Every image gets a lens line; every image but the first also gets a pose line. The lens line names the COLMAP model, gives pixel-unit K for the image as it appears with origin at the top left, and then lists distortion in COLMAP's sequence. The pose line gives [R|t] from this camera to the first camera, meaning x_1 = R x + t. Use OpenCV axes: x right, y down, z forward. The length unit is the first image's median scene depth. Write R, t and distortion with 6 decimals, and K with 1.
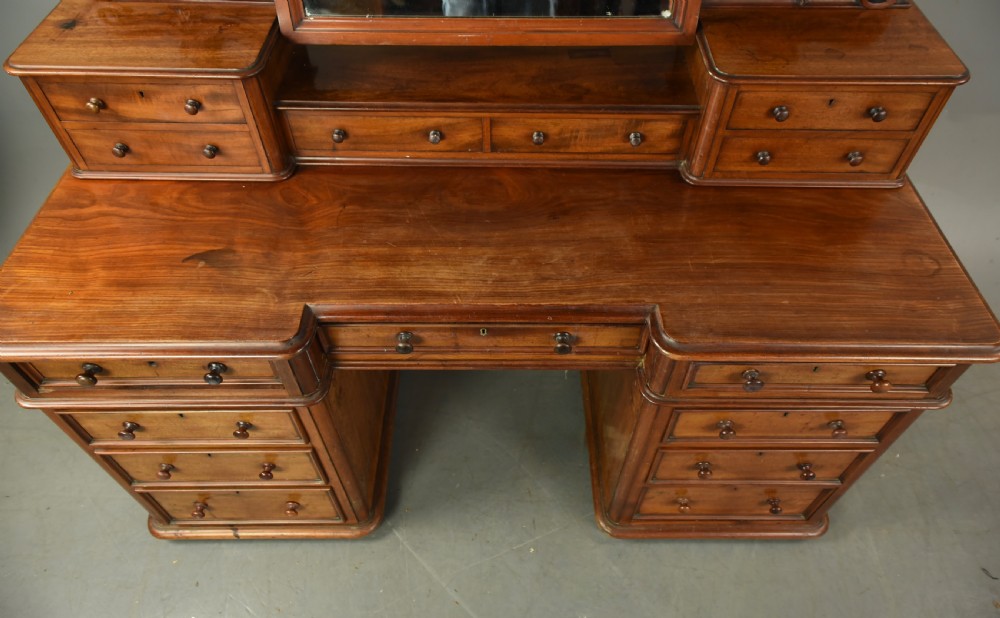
lens RADIAL K [[676.4, 0, 501.7], [0, 676.4, 299.2], [0, 0, 1]] dist [0.036506, -0.002224]
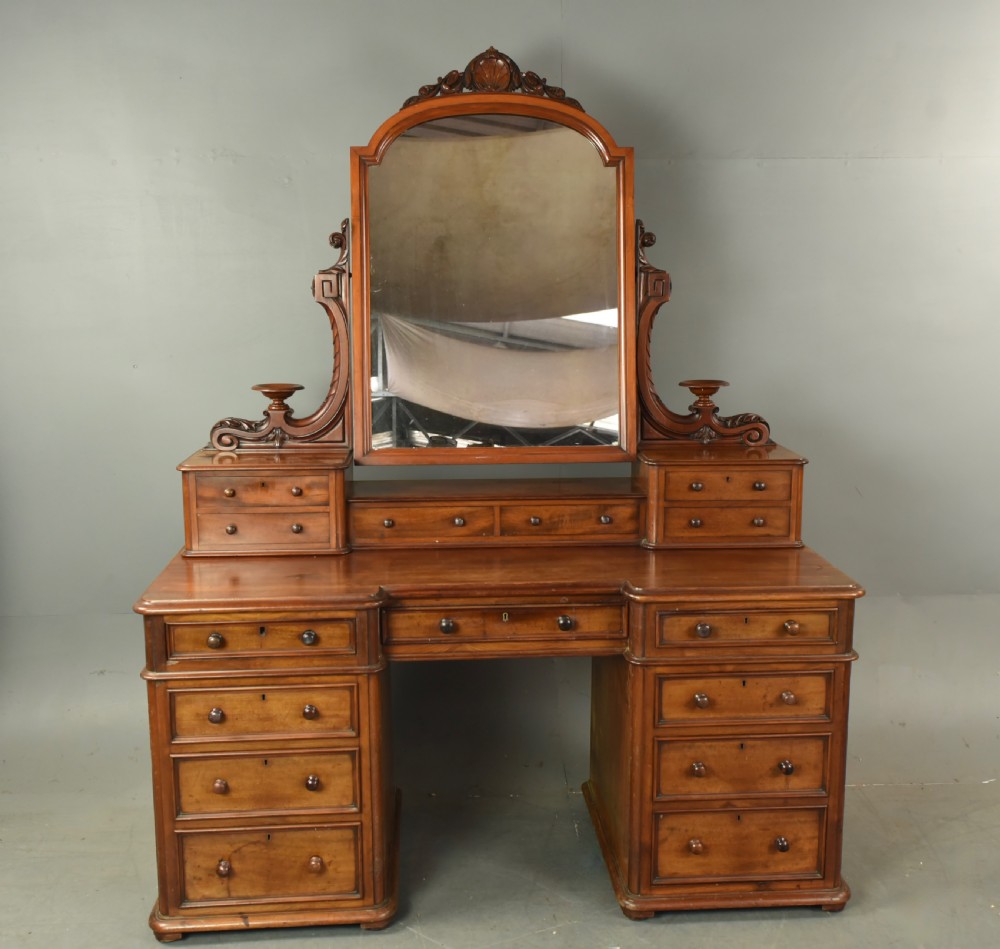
lens RADIAL K [[1236.7, 0, 516.2], [0, 1236.7, 465.7], [0, 0, 1]] dist [0.060930, 0.000000]
pose [[0.997052, -0.014499, 0.075350, -0.174712], [0.059534, 0.765706, -0.640429, 1.307281], [-0.048411, 0.643027, 0.764312, -1.004348]]
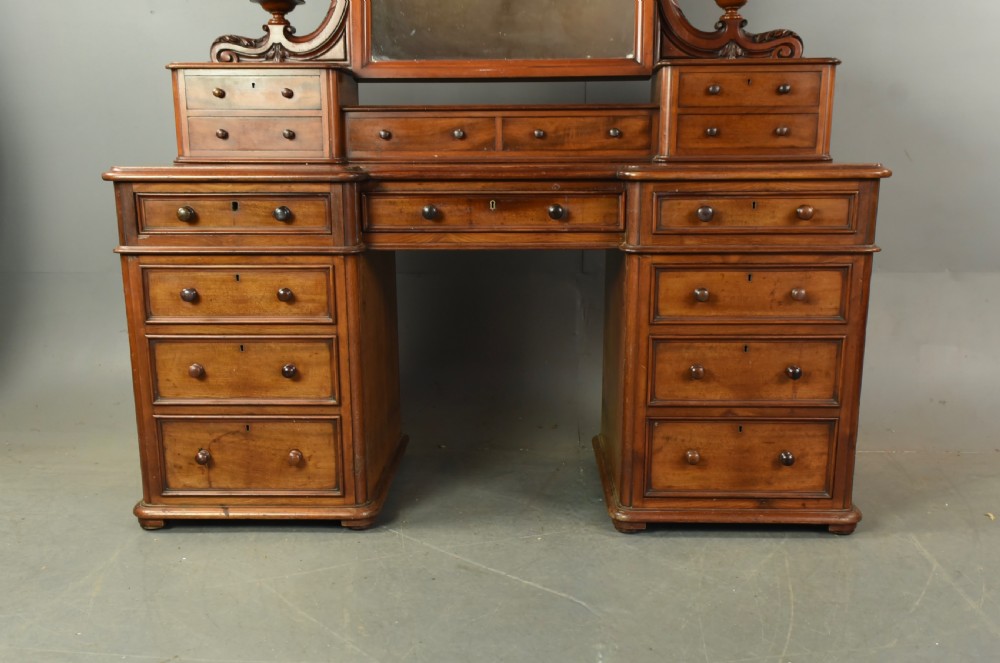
lens RADIAL K [[1130.1, 0, 490.1], [0, 1130.1, 418.1], [0, 0, 1]] dist [0.055189, 0.000000]
pose [[0.999275, 0.004355, -0.037834, 0.046266], [-0.025737, 0.809468, -0.586599, 1.504850], [0.028070, 0.587147, 0.808993, -0.439990]]
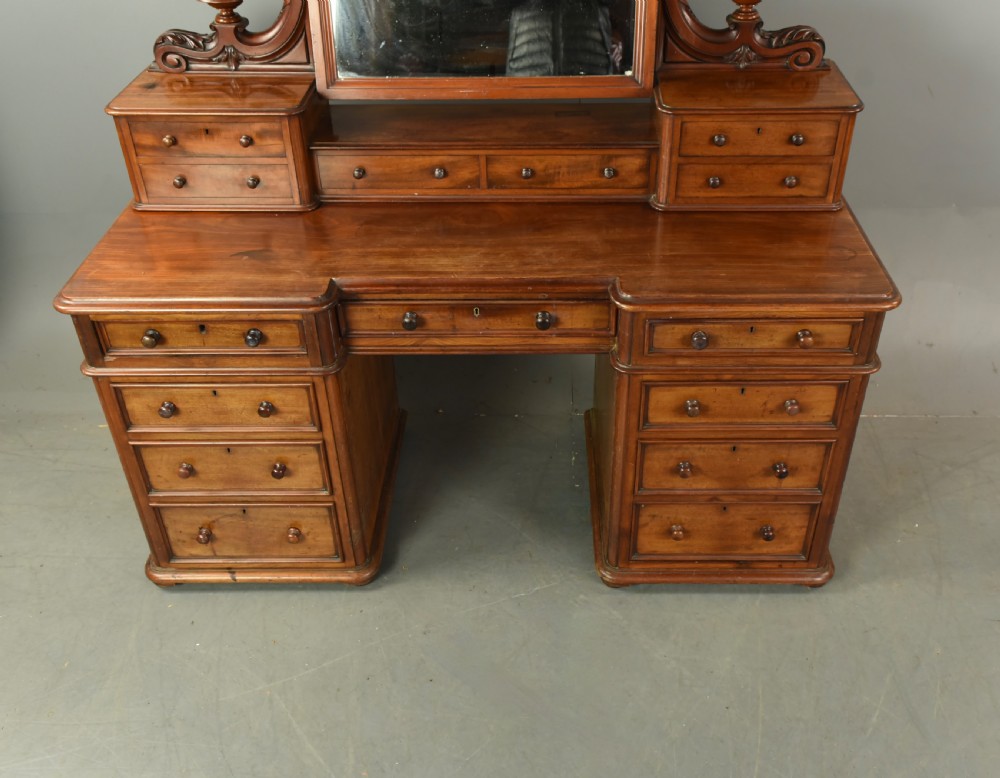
lens RADIAL K [[1019.0, 0, 513.2], [0, 1019.0, 409.1], [0, 0, 1]] dist [0.059046, 0.000000]
pose [[0.999569, -0.002335, -0.029256, 0.083751], [-0.004545, 0.972495, -0.232880, 0.592010], [0.028995, 0.232912, 0.972065, -0.653620]]
